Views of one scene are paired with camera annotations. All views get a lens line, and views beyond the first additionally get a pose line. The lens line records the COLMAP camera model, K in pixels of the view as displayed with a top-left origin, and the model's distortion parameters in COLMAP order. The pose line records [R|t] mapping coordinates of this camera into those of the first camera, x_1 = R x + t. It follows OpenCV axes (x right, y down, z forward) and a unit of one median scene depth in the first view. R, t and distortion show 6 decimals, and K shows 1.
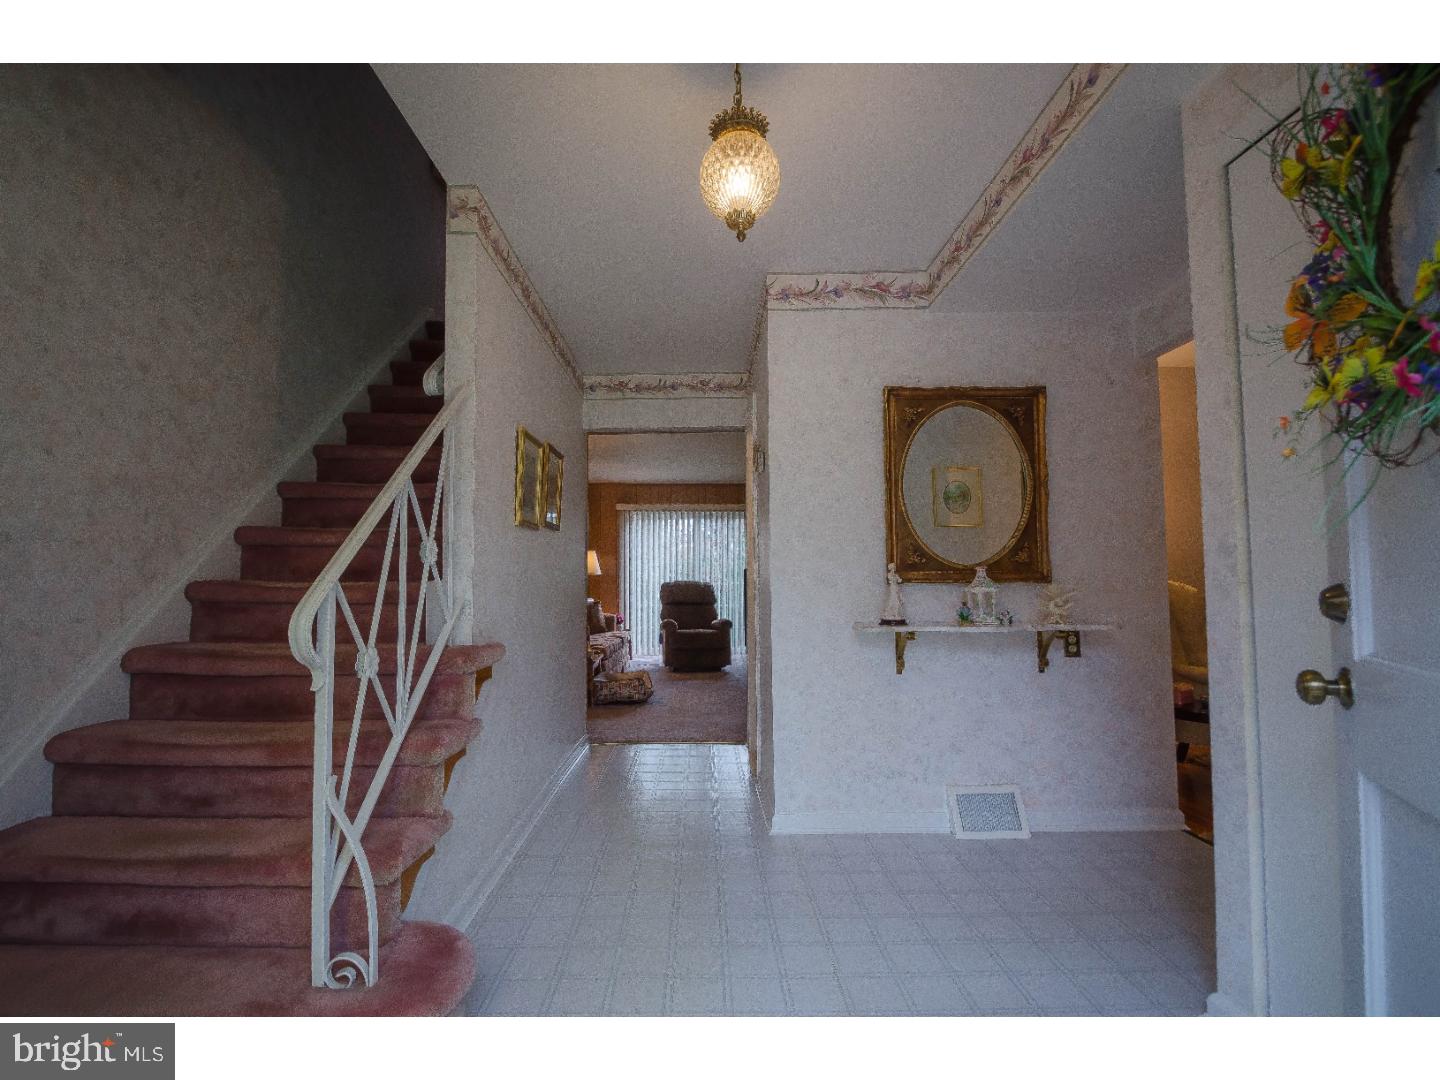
lens RADIAL K [[643.3, 0, 701.9], [0, 643.3, 548.7], [0, 0, 1]] dist [0.014504, -0.015807]
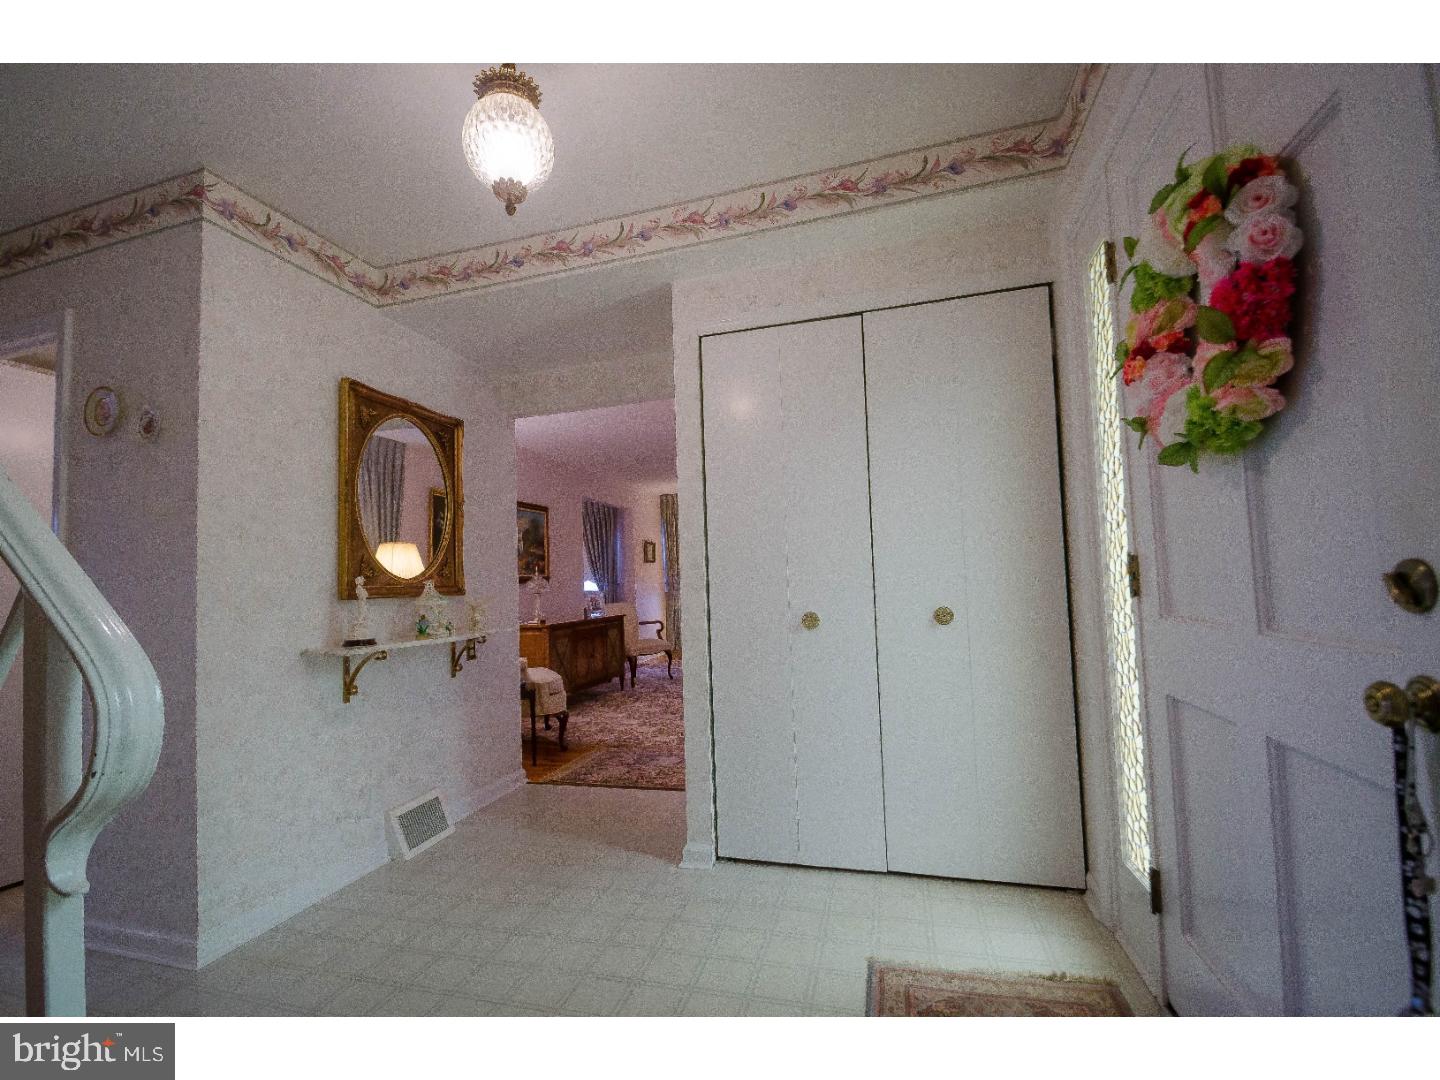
lens RADIAL K [[643.3, 0, 701.9], [0, 643.3, 548.7], [0, 0, 1]] dist [0.014504, -0.015807]
pose [[0.283742, 0.048893, 0.957653, -0.413039], [-0.011898, 0.998802, -0.047469, 0.020034], [-0.958827, 0.002075, 0.283984, 0.280675]]
